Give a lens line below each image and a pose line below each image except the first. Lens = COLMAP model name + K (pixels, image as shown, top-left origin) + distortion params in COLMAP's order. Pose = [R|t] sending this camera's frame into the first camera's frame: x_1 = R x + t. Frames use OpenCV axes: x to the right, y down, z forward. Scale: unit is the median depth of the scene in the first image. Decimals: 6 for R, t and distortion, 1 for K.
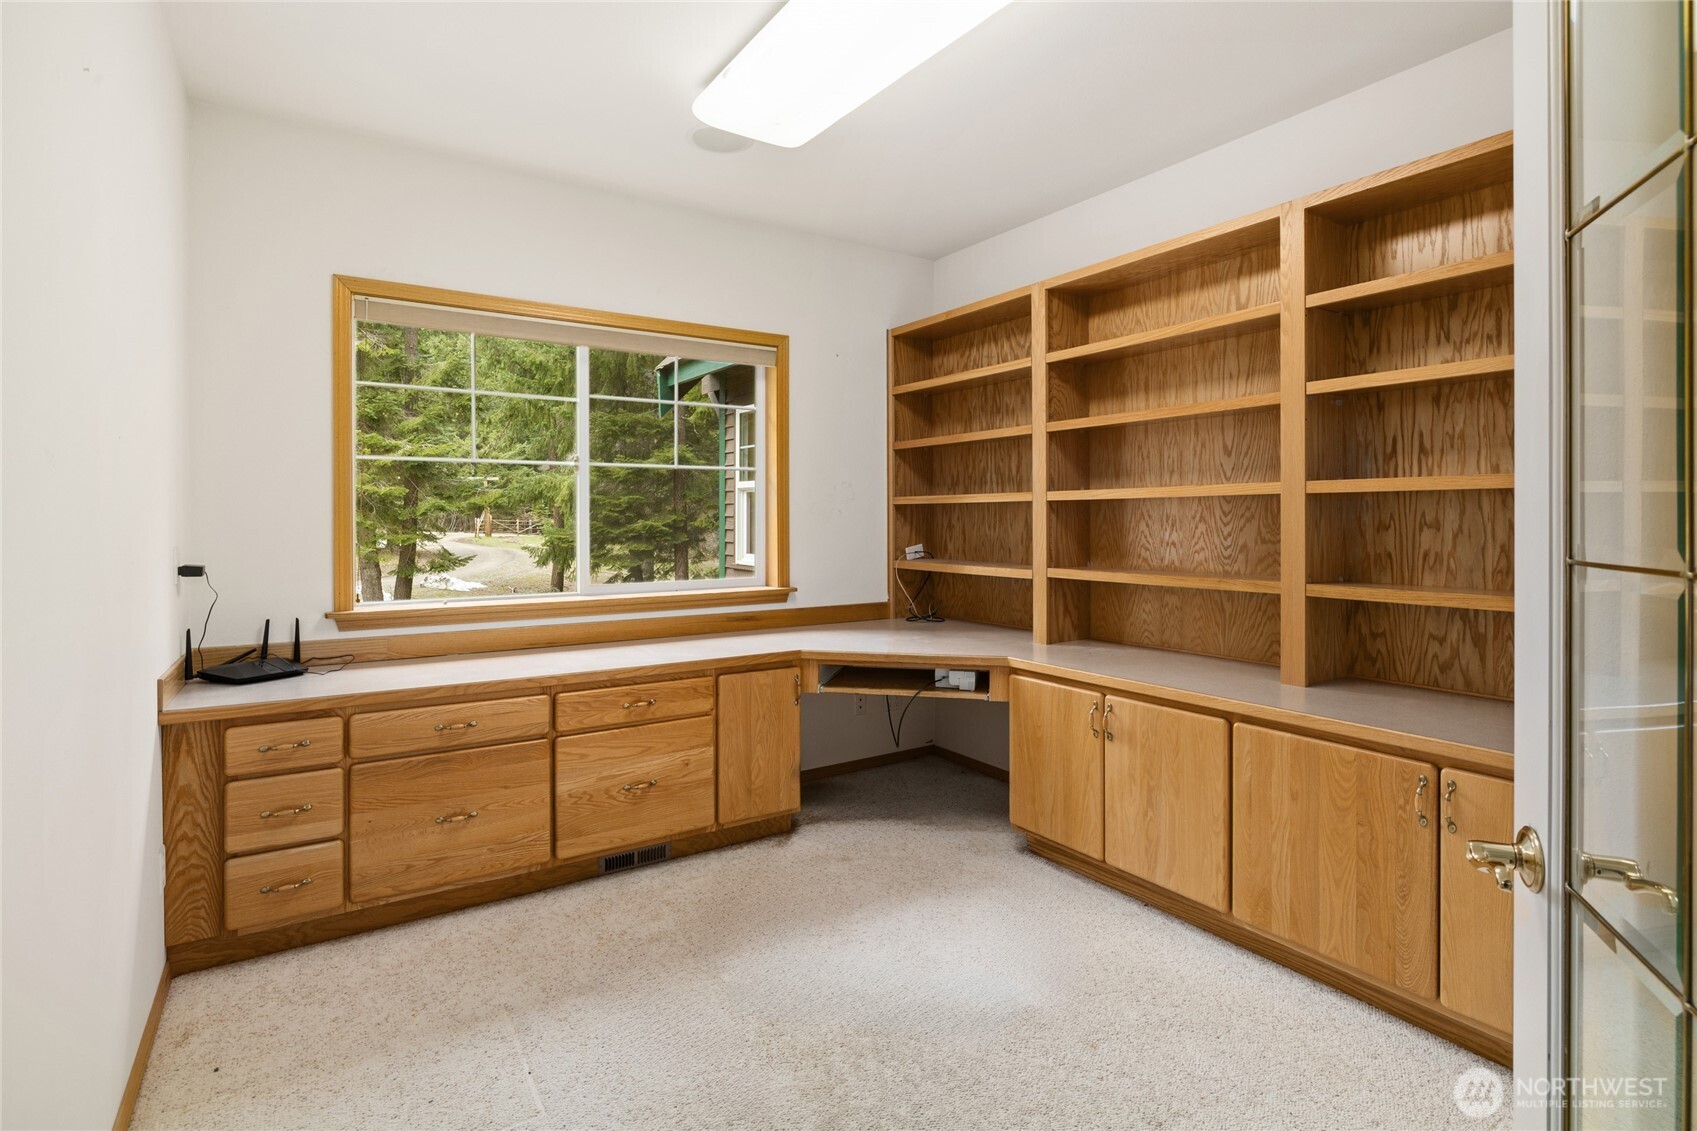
lens RADIAL K [[834.0, 0, 834.8], [0, 834.0, 529.4], [0, 0, 1]] dist [-0.002602, 0.002345]
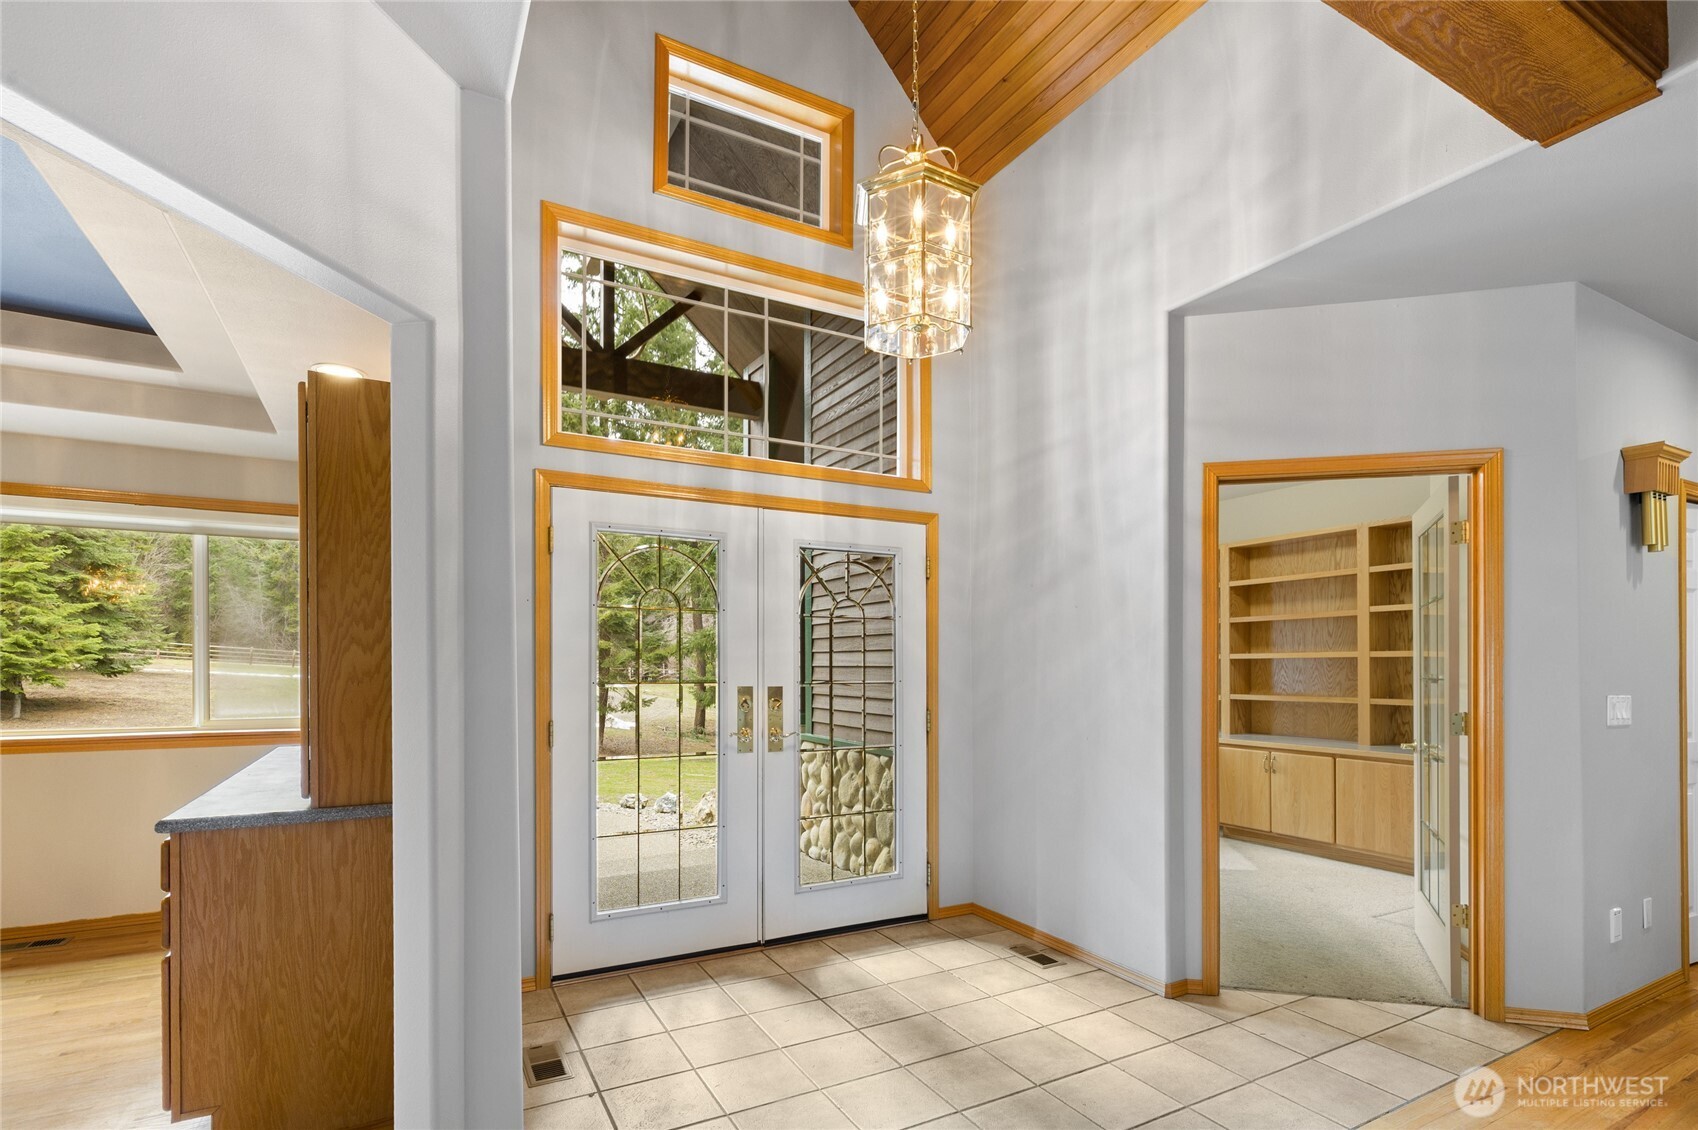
lens RADIAL K [[781.2, 0, 863.8], [0, 781.2, 668.3], [0, 0, 1]] dist [0.003438, 0.000352]
pose [[0.997145, 0.000630, -0.075506, -0.551132], [-0.001446, 0.999941, -0.010751, 0.009500], [0.075495, 0.010829, 0.997087, -1.047307]]
